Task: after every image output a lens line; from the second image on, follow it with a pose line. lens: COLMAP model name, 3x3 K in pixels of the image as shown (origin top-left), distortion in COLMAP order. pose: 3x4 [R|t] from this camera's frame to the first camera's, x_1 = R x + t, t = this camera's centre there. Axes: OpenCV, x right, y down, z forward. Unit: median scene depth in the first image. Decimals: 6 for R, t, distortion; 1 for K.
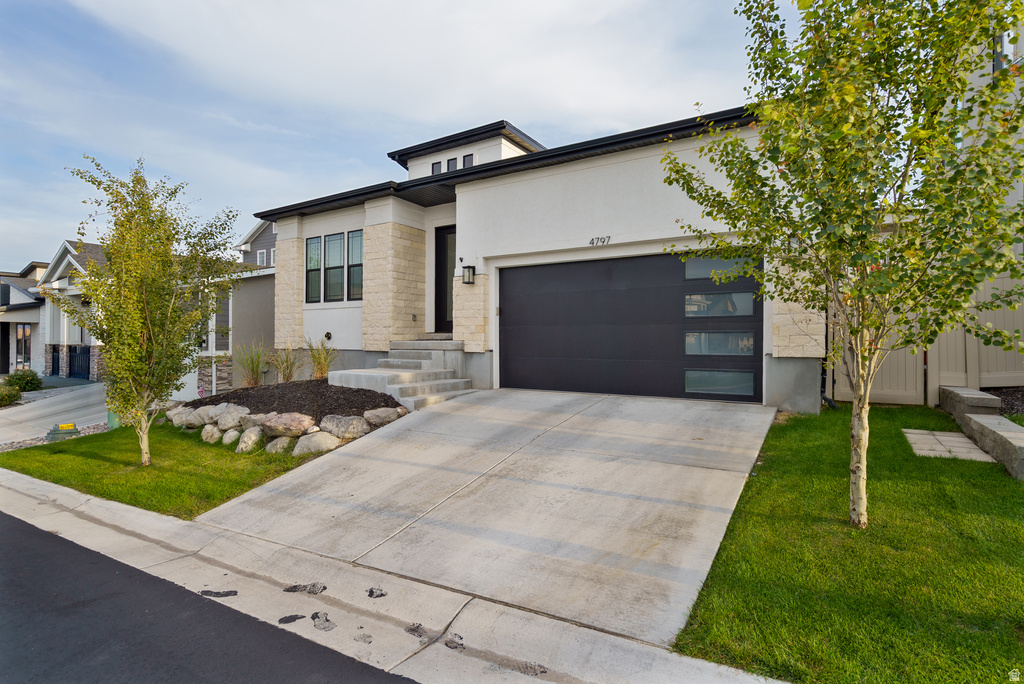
lens RADIAL K [[514.8, 0, 512.0], [0, 514.8, 342.0], [0, 0, 1]] dist [0.006222, 0.000729]
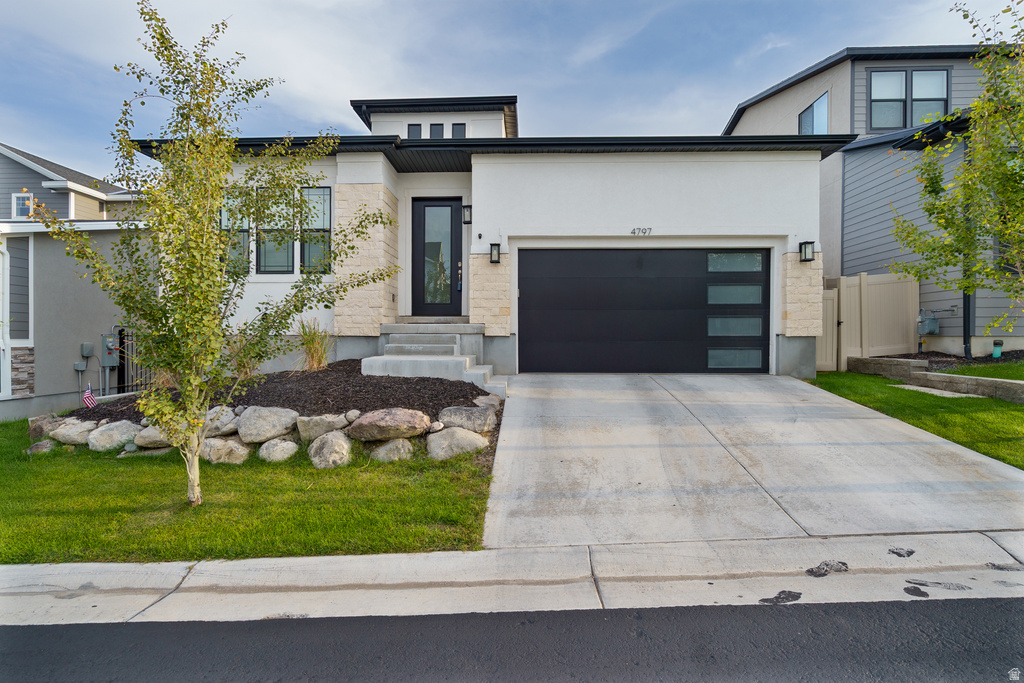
lens RADIAL K [[500.3, 0, 512.0], [0, 500.3, 341.5], [0, 0, 1]] dist [0.002732, 0.000739]
pose [[0.860198, -0.003979, 0.509944, -0.668711], [0.001150, 0.999982, 0.005863, 0.031956], [-0.509958, -0.004457, 0.860188, 0.258032]]
